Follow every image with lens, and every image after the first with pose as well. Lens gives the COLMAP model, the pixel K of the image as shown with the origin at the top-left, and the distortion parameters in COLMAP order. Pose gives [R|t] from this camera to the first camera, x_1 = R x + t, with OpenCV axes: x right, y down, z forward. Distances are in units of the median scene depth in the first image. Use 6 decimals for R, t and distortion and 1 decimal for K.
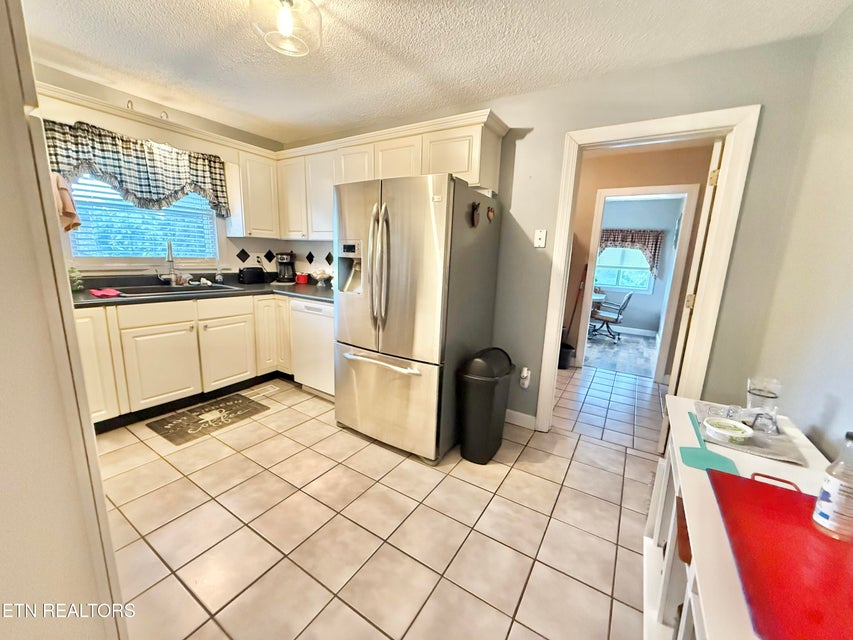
lens RADIAL K [[339.2, 0, 426.2], [0, 339.2, 317.7], [0, 0, 1]] dist [-0.004099, 0.000136]
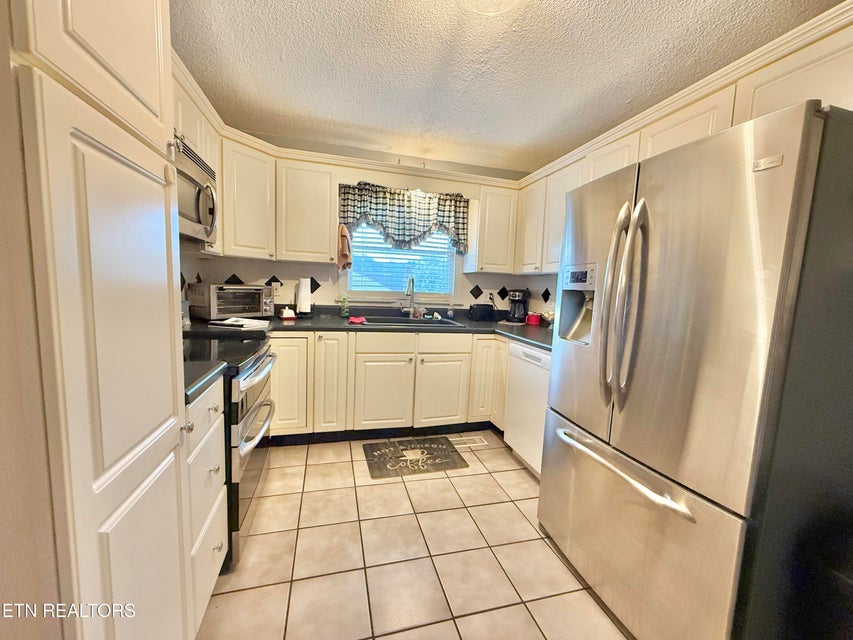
lens RADIAL K [[339.2, 0, 422.9], [0, 339.2, 320.1], [0, 0, 1]] dist [-0.004099, 0.000136]
pose [[0.738830, 0.059251, -0.671282, 0.004019], [-0.137523, 0.988421, -0.064118, -0.028597], [0.659710, 0.139689, 0.738423, 0.272387]]
